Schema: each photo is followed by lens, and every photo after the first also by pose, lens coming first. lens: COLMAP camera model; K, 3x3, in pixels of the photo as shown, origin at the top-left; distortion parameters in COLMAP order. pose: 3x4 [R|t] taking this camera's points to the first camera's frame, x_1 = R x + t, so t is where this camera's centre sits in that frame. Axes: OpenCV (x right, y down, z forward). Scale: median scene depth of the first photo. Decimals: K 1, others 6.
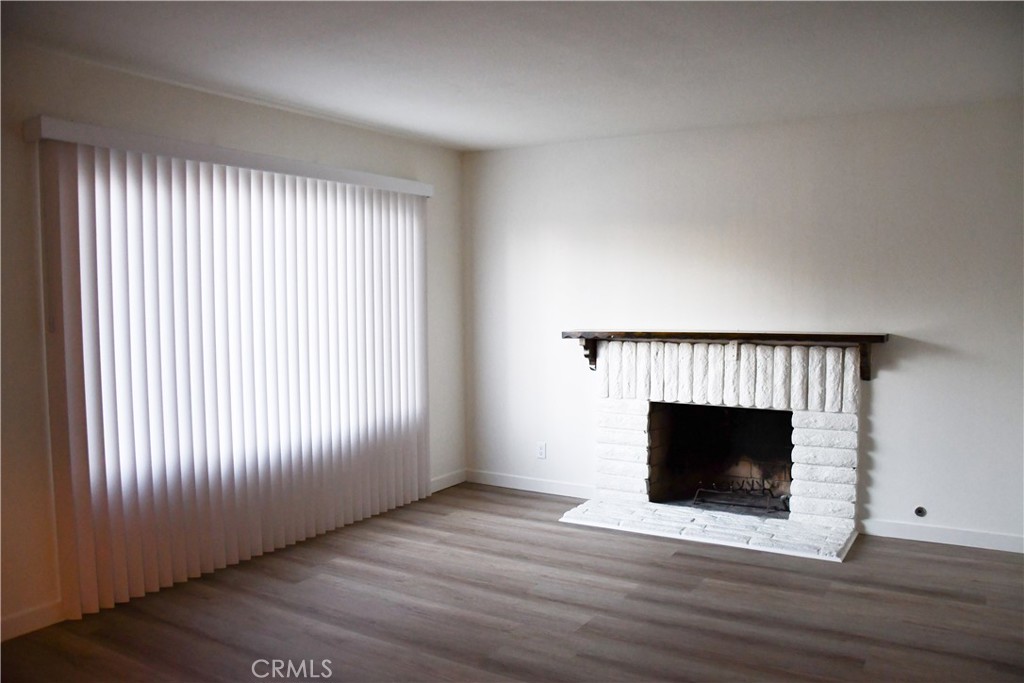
lens RADIAL K [[800.7, 0, 510.4], [0, 800.7, 349.0], [0, 0, 1]] dist [-0.158075, 0.114428]
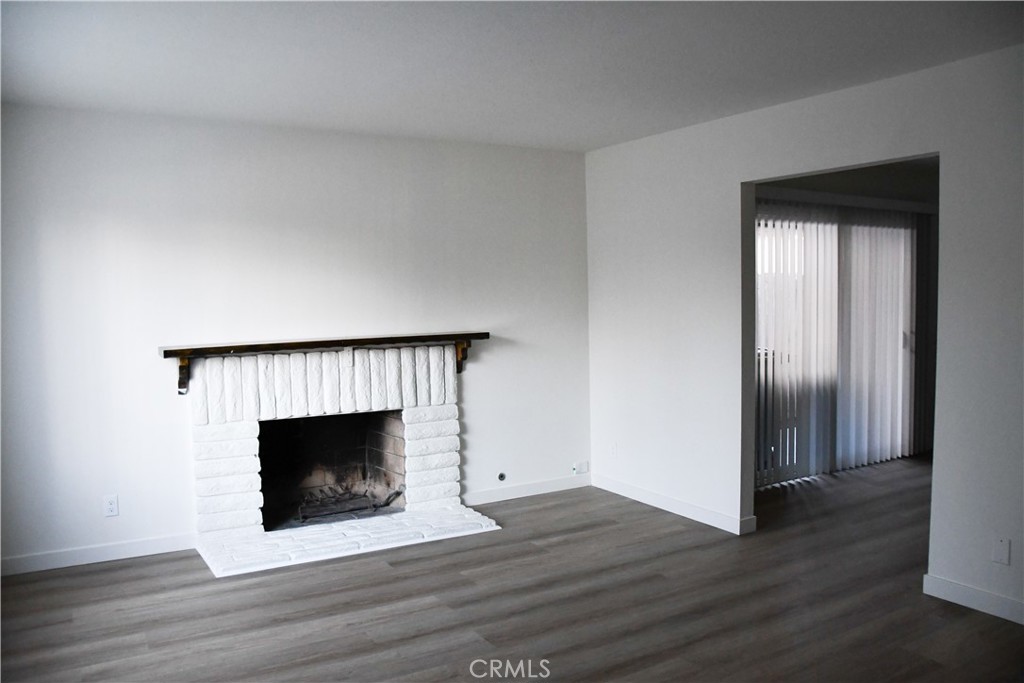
lens RADIAL K [[800.7, 0, 510.4], [0, 800.7, 349.0], [0, 0, 1]] dist [-0.158075, 0.114428]
pose [[0.464754, -0.058785, 0.883486, -0.524411], [0.071397, 0.997033, 0.028782, -0.022831], [-0.882556, 0.049702, 0.467572, 0.363972]]
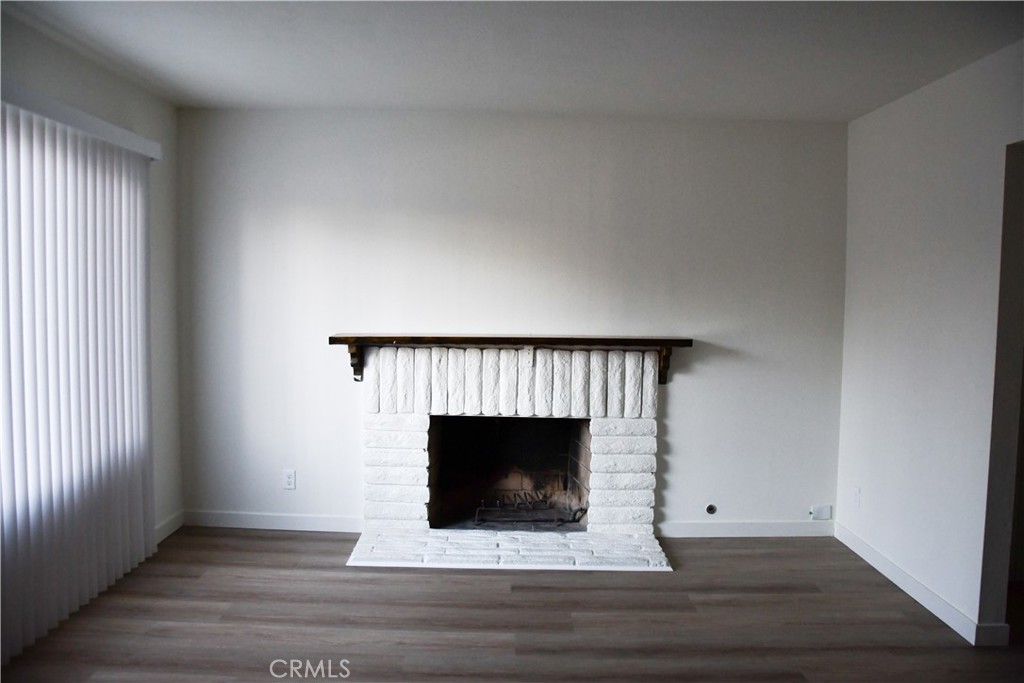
lens RADIAL K [[800.7, 0, 510.4], [0, 800.7, 349.0], [0, 0, 1]] dist [-0.158075, 0.114428]
pose [[0.850390, -0.014498, 0.525954, -0.234813], [0.011675, 0.999894, 0.008686, -0.015345], [-0.526024, -0.001246, 0.850469, 0.225019]]
